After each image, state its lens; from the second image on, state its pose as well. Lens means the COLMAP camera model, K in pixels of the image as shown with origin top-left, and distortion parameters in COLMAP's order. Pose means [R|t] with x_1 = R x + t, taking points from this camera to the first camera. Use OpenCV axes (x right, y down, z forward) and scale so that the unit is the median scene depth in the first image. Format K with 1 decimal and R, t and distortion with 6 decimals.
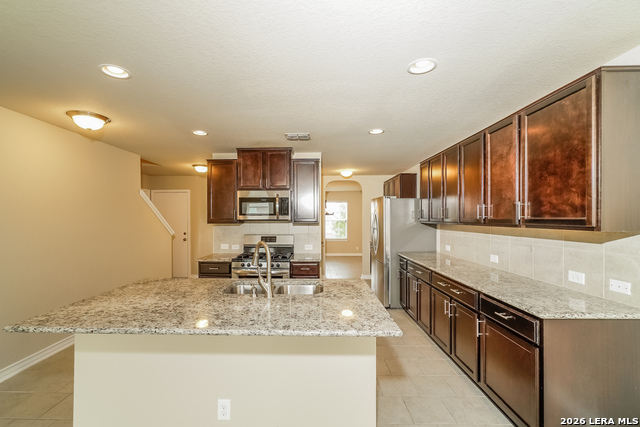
lens RADIAL K [[280.8, 0, 311.1], [0, 280.8, 217.3], [0, 0, 1]] dist [0.000137, 0.000362]
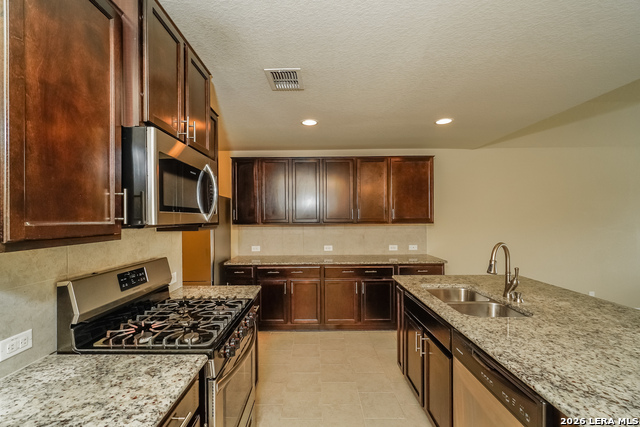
lens RADIAL K [[280.8, 0, 311.1], [0, 280.8, 217.3], [0, 0, 1]] dist [0.000137, 0.000362]
pose [[0.000521, 0.006893, 0.999976, -0.548613], [0.004362, 0.999967, -0.006895, 0.003467], [-0.999990, 0.004365, 0.000491, 0.816115]]
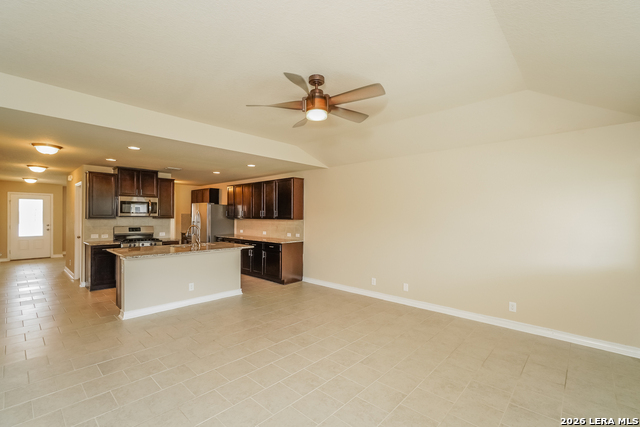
lens RADIAL K [[280.8, 0, 311.1], [0, 280.8, 217.3], [0, 0, 1]] dist [0.000137, 0.000362]
pose [[0.698125, 0.002380, 0.715972, -0.611546], [-0.008897, 0.999946, 0.005351, -0.001369], [-0.715921, -0.010105, 0.698108, -0.740553]]
